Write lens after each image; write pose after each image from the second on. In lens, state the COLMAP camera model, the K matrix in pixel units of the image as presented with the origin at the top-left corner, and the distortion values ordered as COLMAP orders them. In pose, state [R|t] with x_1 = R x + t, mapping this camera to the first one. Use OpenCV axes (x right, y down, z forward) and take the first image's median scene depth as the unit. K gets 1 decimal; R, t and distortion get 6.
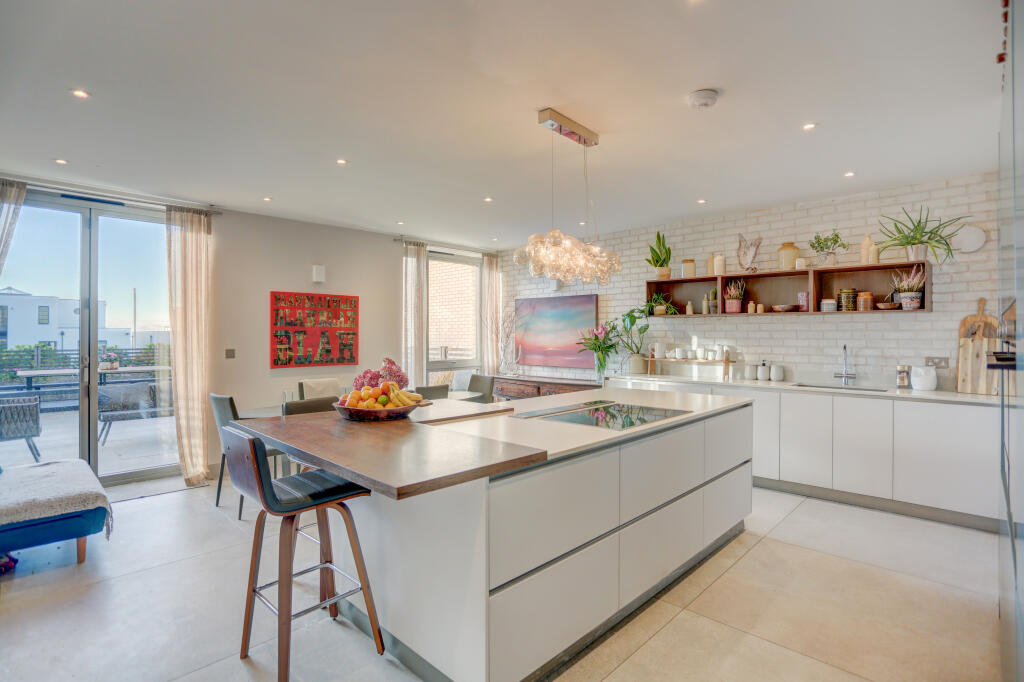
lens RADIAL K [[498.7, 0, 507.3], [0, 498.7, 333.8], [0, 0, 1]] dist [-0.042312, 0.009845]
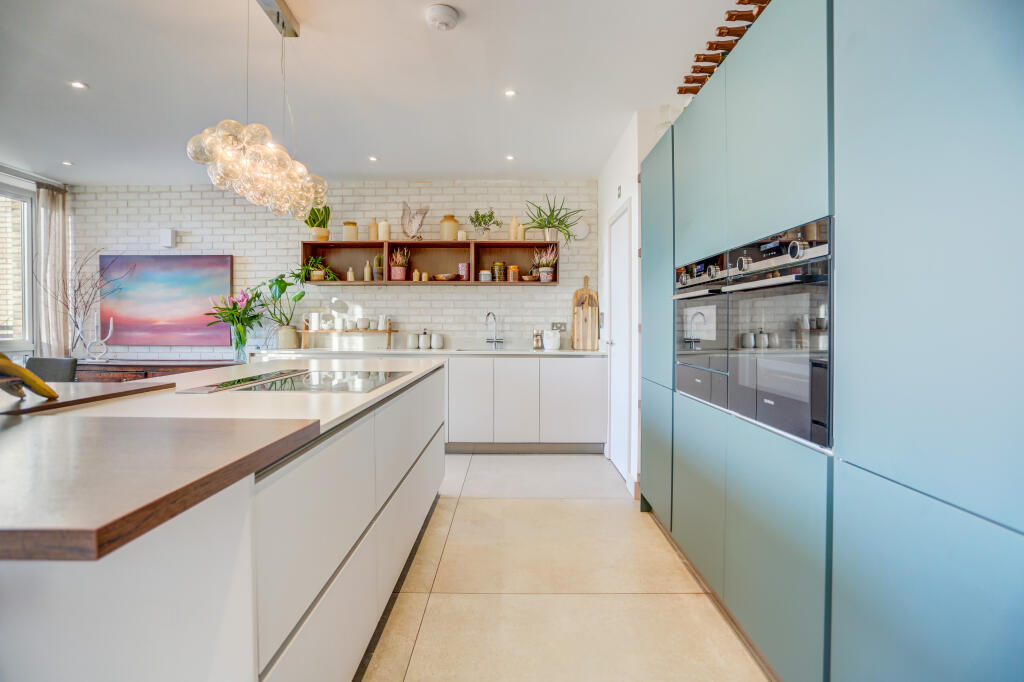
lens RADIAL K [[498.7, 0, 502.4], [0, 498.7, 329.2], [0, 0, 1]] dist [-0.042312, 0.009845]
pose [[0.723504, -0.002990, 0.690314, -0.076330], [-0.005457, 0.999935, 0.010051, 0.043558], [-0.690299, -0.011039, 0.723440, 0.148363]]
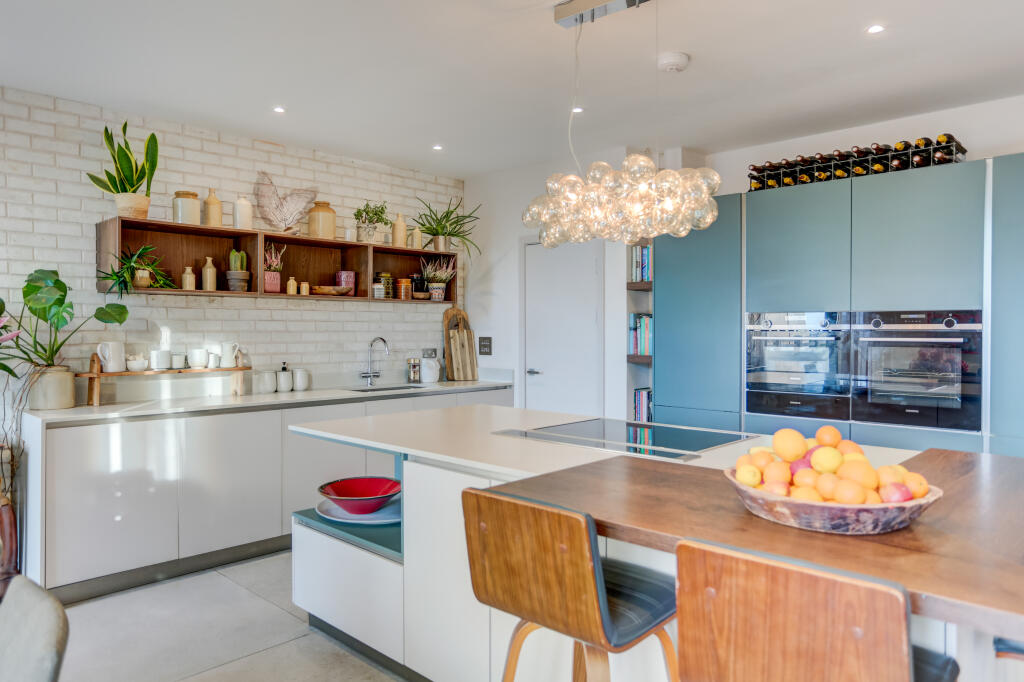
lens RADIAL K [[744.5, 0, 461.2], [0, 744.5, 327.9], [0, 0, 1]] dist [0.012901, 0.002424]
pose [[-0.018442, -0.000654, 0.999830, -0.540374], [-0.002534, 0.999997, 0.000607, 0.003159], [-0.999827, -0.002522, -0.018444, 0.784442]]
